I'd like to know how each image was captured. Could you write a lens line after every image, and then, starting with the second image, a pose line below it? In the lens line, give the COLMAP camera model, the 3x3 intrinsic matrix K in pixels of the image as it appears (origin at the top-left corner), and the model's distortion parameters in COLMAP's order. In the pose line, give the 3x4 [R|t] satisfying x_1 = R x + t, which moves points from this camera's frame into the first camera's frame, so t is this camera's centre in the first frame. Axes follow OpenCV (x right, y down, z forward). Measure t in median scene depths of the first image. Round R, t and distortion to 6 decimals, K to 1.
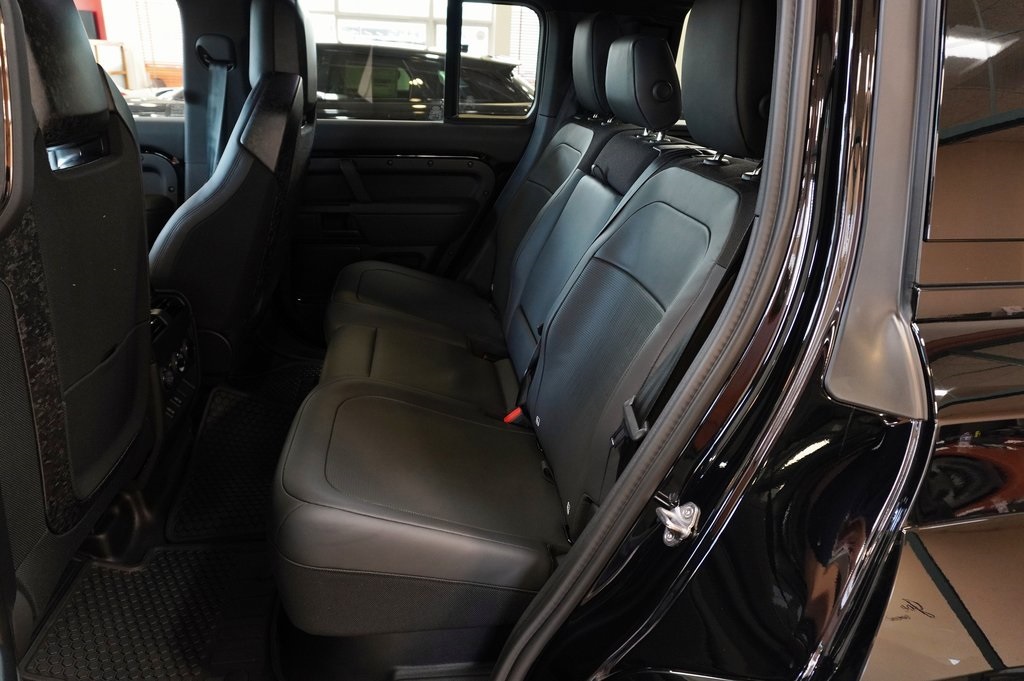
lens RADIAL K [[699.7, 0, 527.8], [0, 699.7, 337.5], [0, 0, 1]] dist [-0.008988, -0.003002]
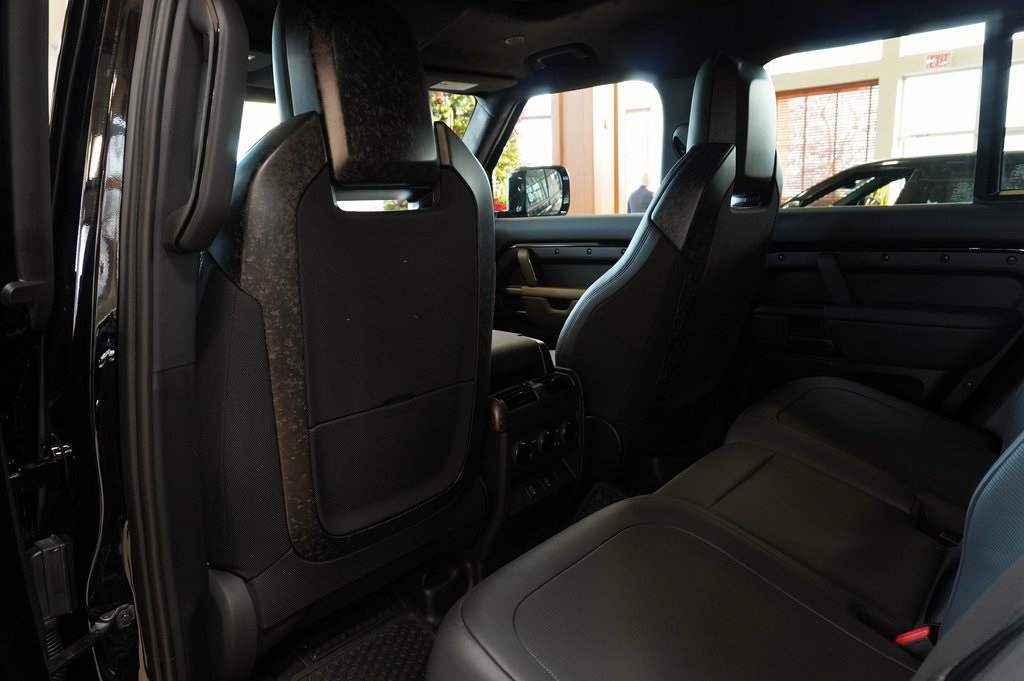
lens RADIAL K [[708.3, 0, 512.0], [0, 708.3, 340.5], [0, 0, 1]] dist [-0.035032, 0.040874]
pose [[0.653301, 0.079290, -0.752935, 0.148129], [-0.217976, 0.972090, -0.086763, -0.003799], [0.725041, 0.220804, 0.652350, 0.249312]]
